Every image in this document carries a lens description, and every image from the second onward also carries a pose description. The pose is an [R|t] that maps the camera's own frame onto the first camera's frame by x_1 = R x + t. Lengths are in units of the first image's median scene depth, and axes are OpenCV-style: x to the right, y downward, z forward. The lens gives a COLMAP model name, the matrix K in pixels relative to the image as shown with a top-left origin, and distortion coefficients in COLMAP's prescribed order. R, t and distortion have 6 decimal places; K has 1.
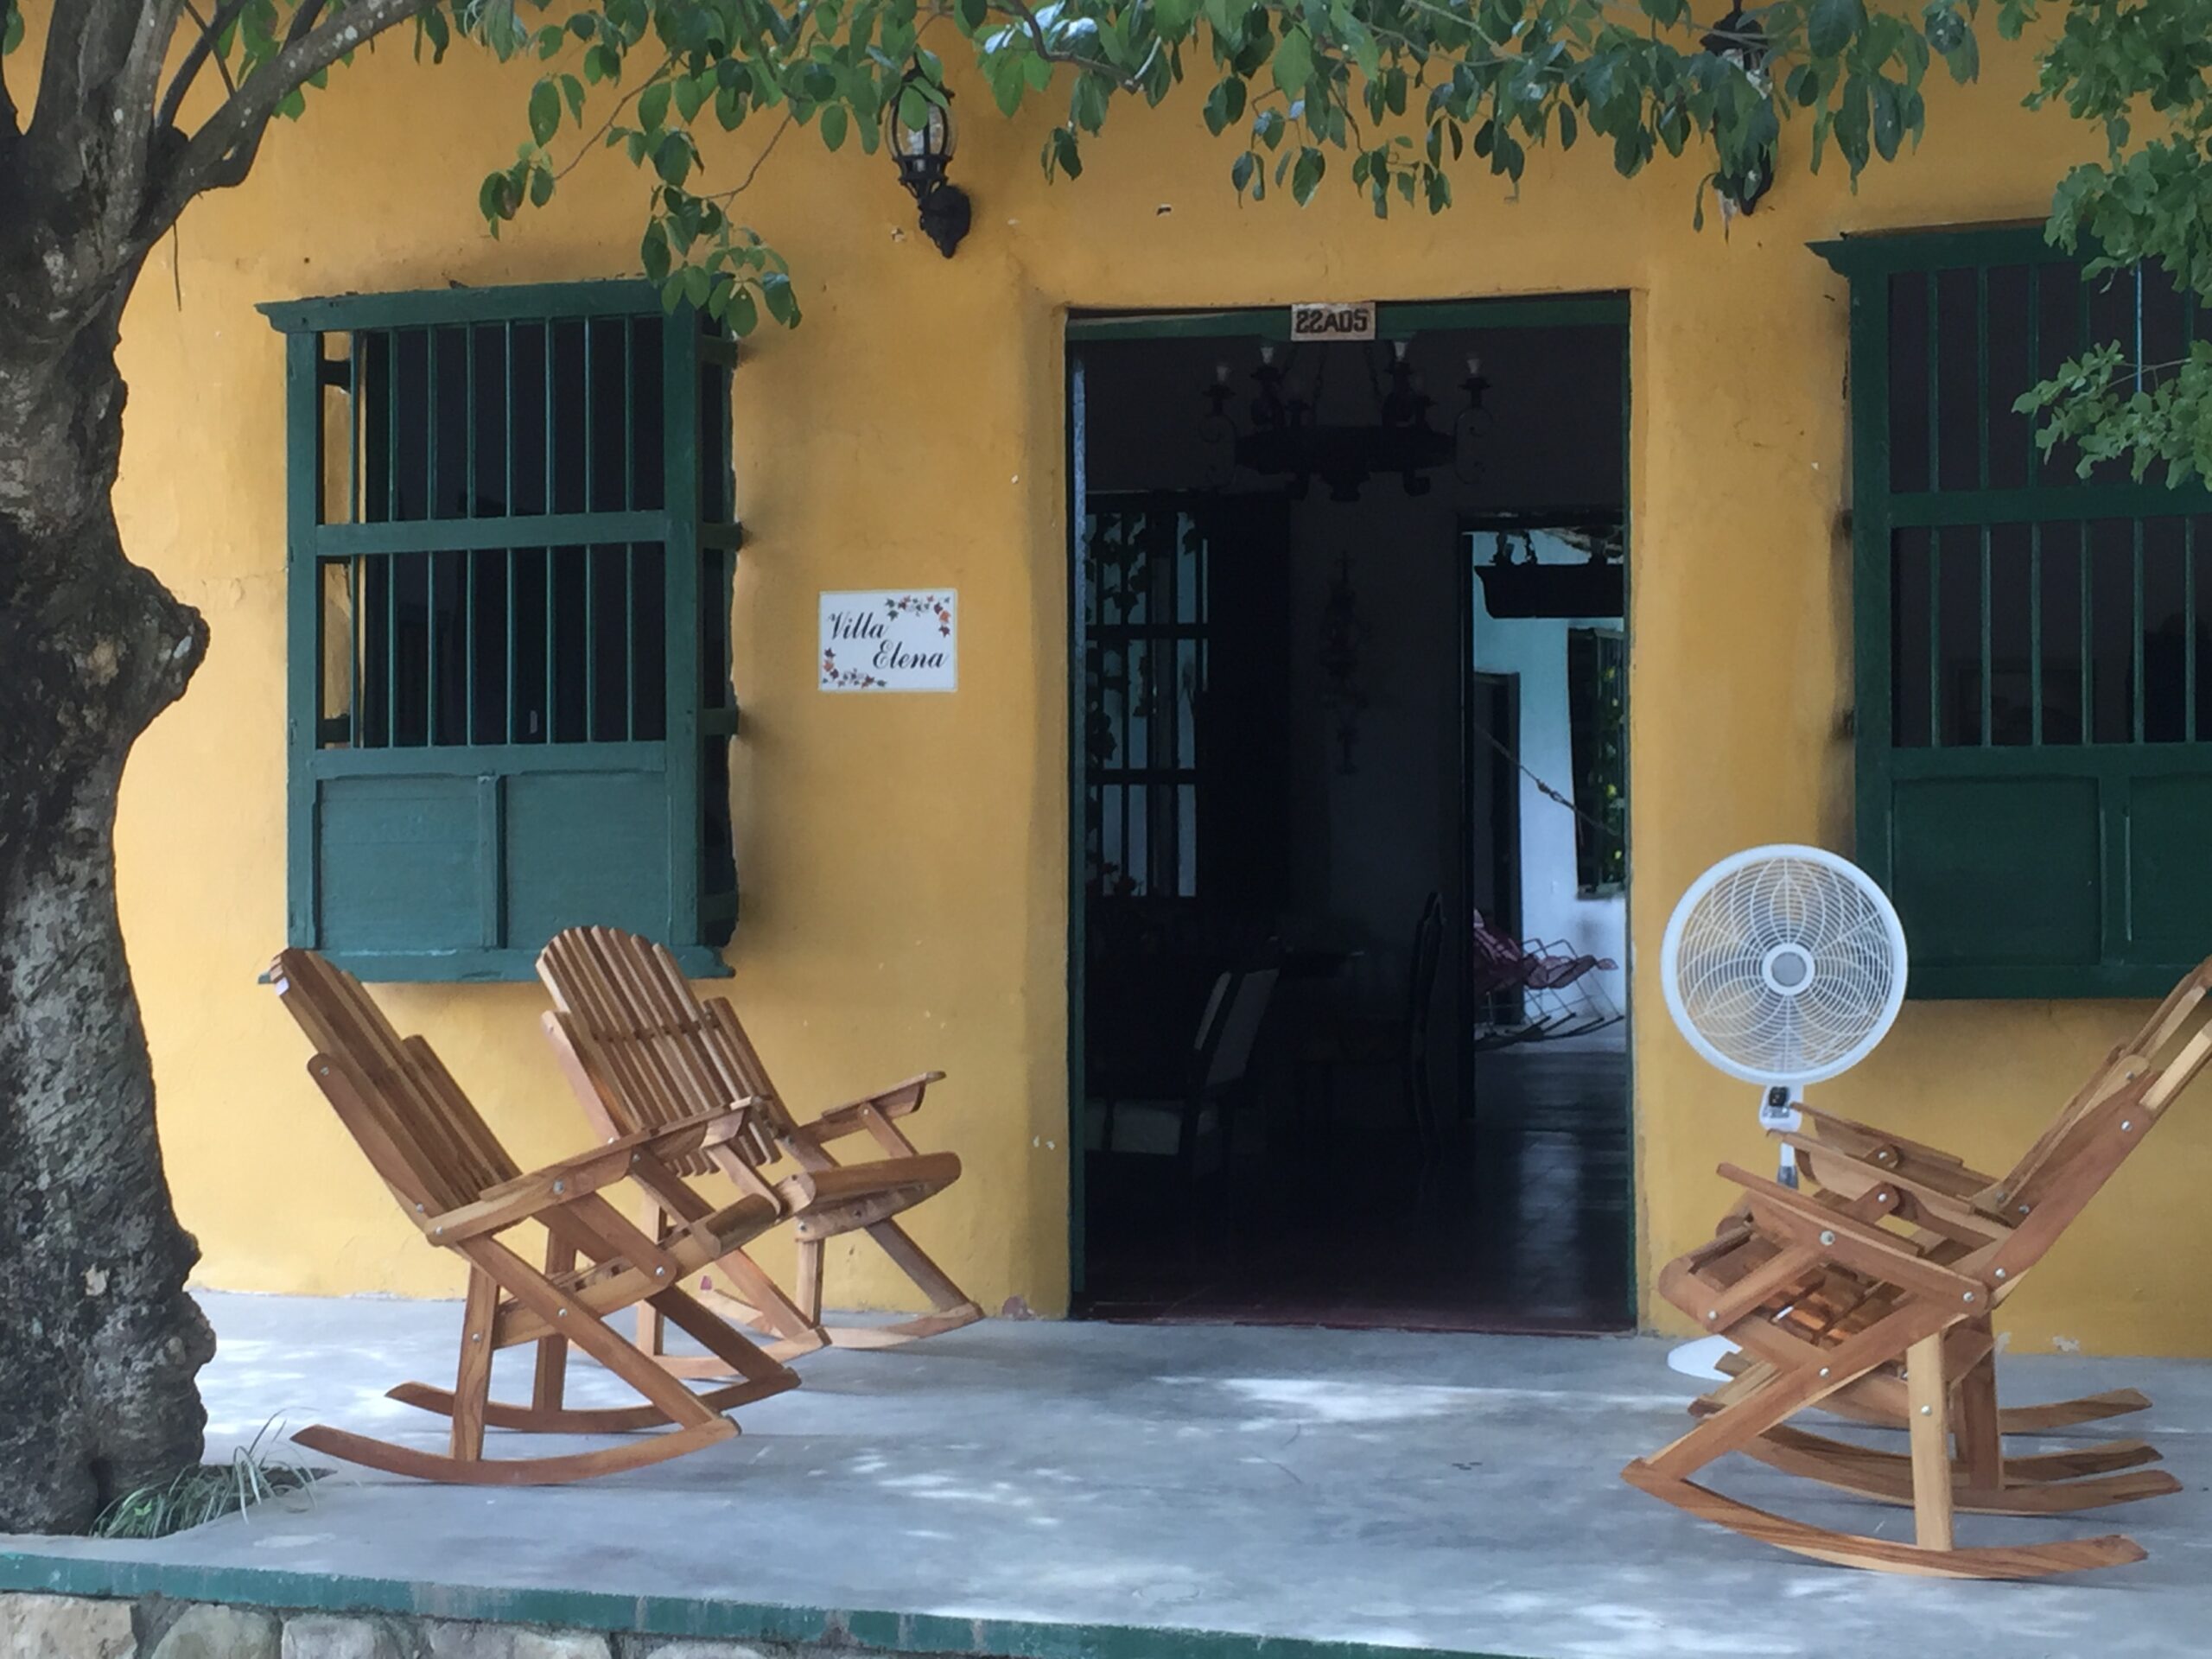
lens RADIAL K [[3485.3, 0, 1095.4], [0, 3485.3, 804.9], [0, 0, 1]] dist [0.052686, 0.000000]
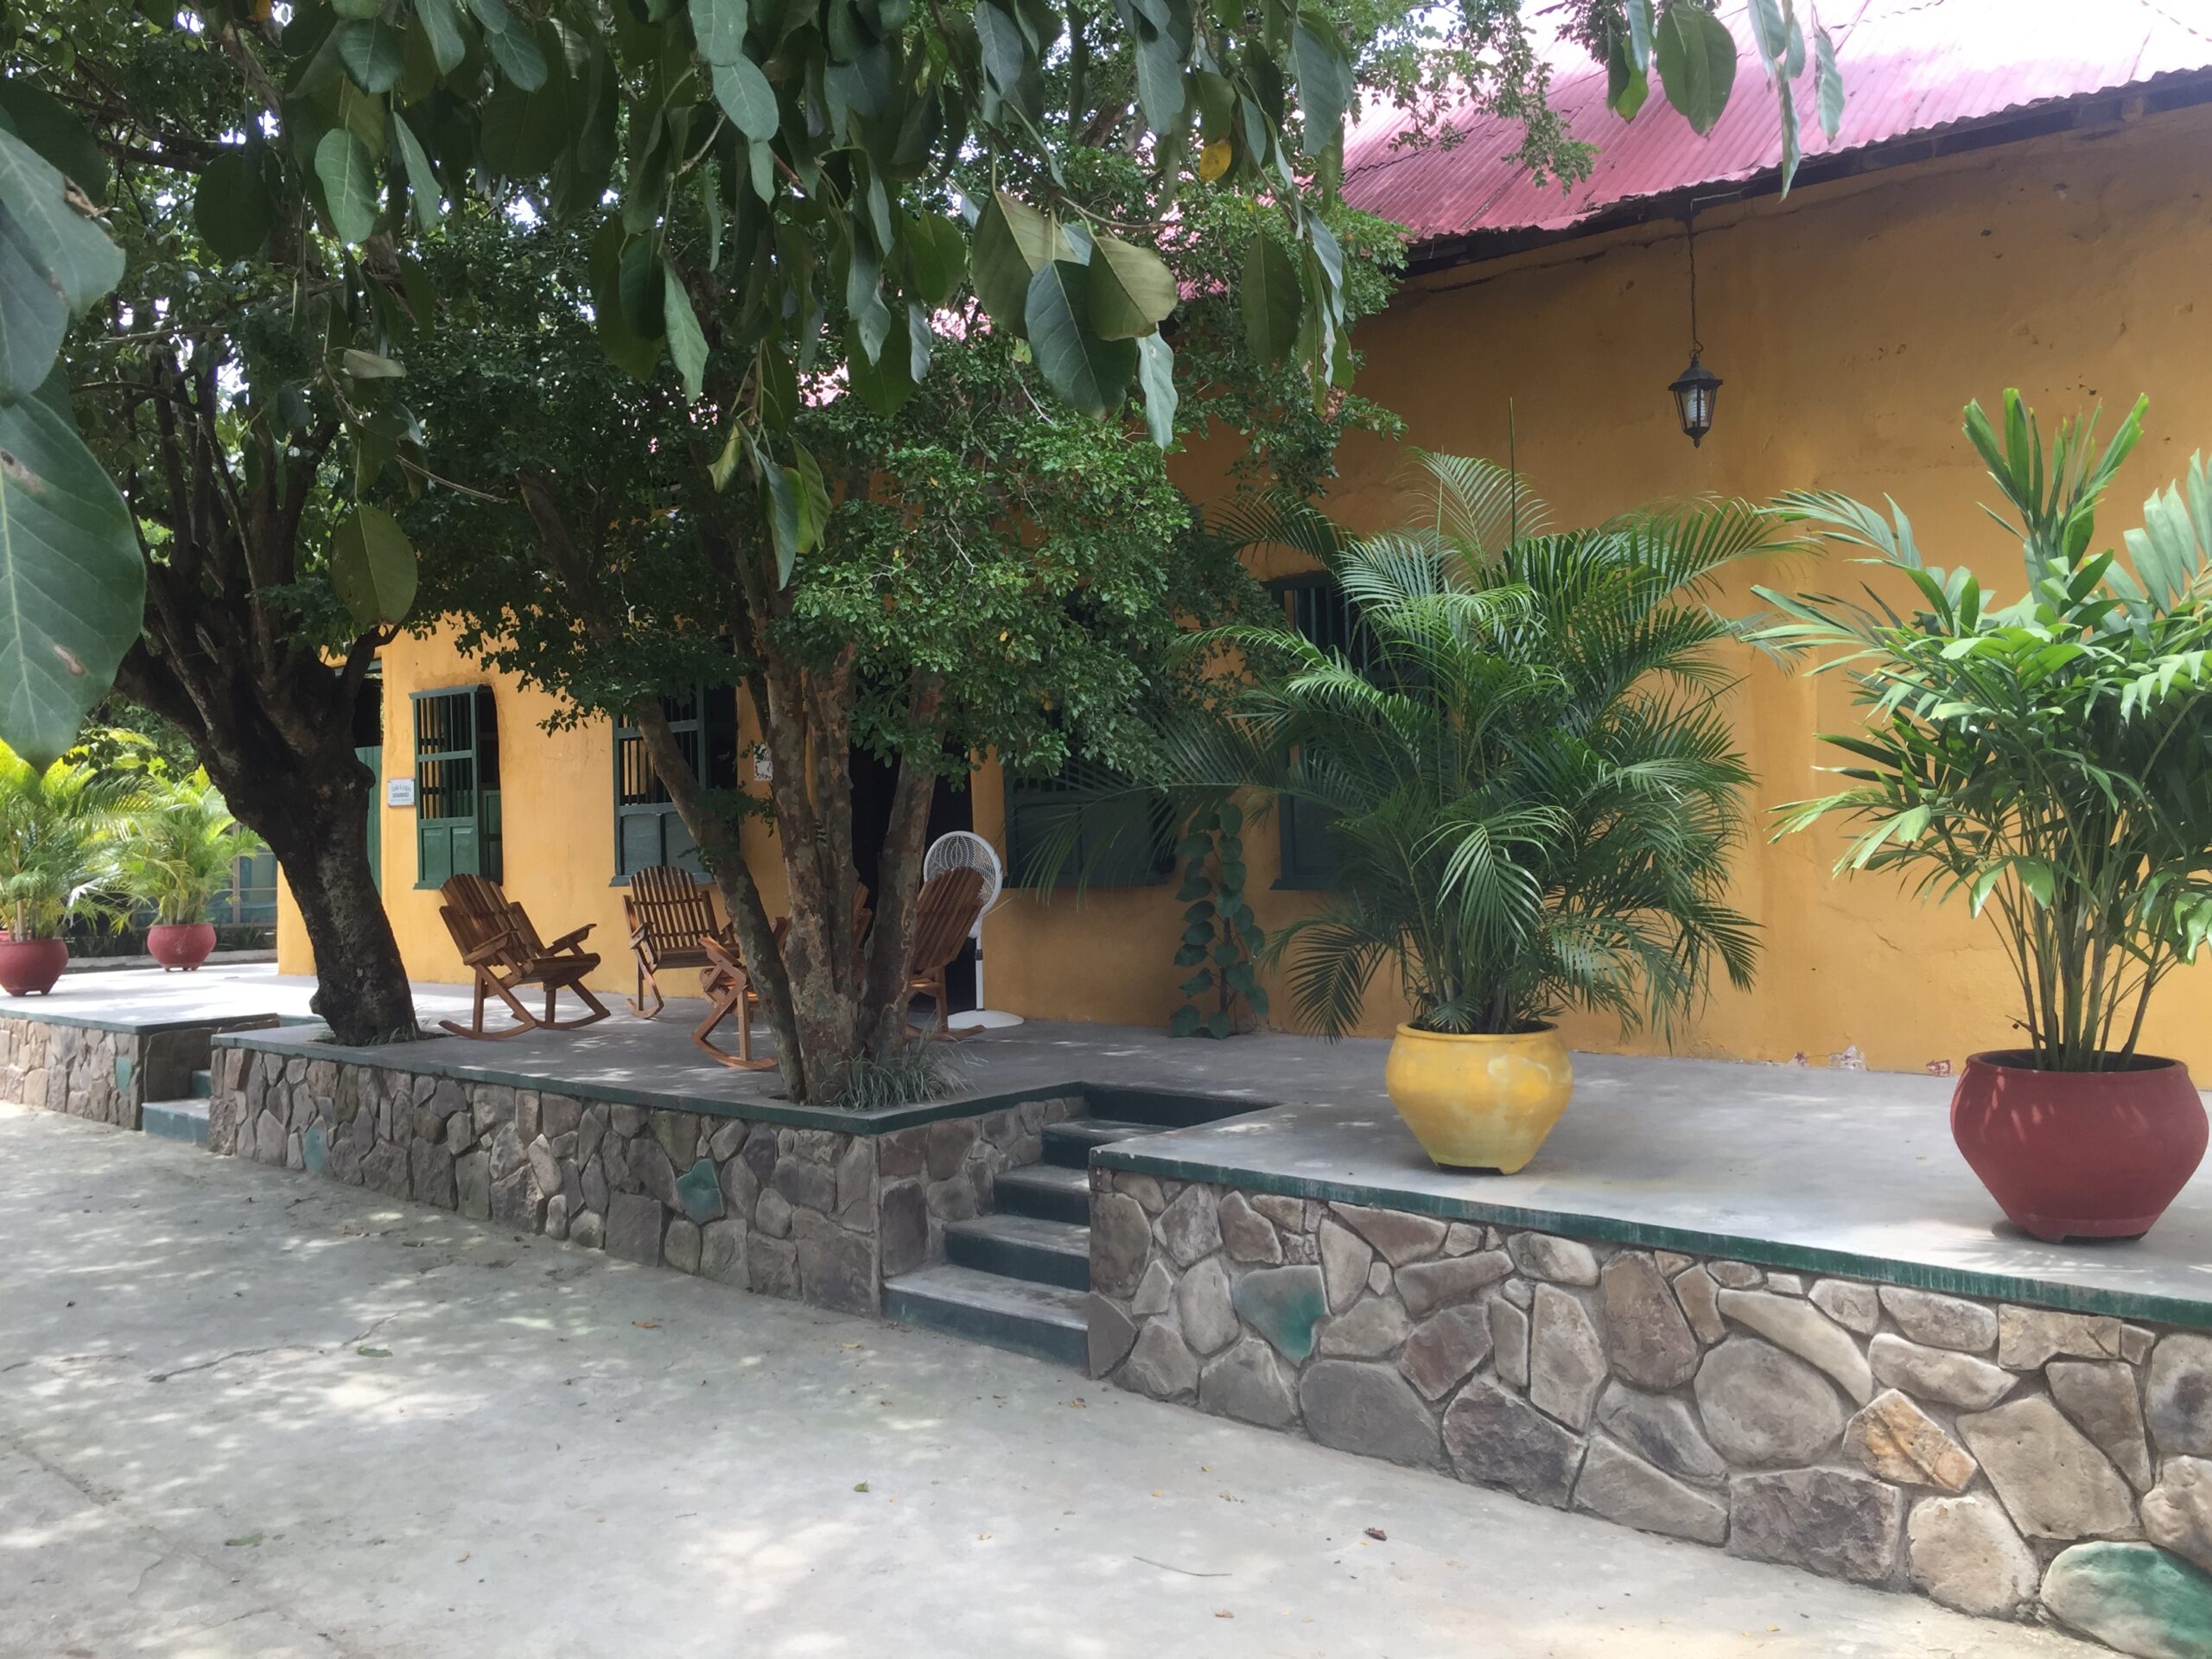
lens RADIAL K [[1875.0, 0, 1098.9], [0, 1875.0, 821.5], [0, 0, 1]] dist [0.075973, -0.092699]
pose [[0.894666, -0.023446, -0.446120, 0.904084], [0.026893, 0.999637, 0.001395, 0.005580], [0.445925, -0.013246, 0.894972, -0.241655]]
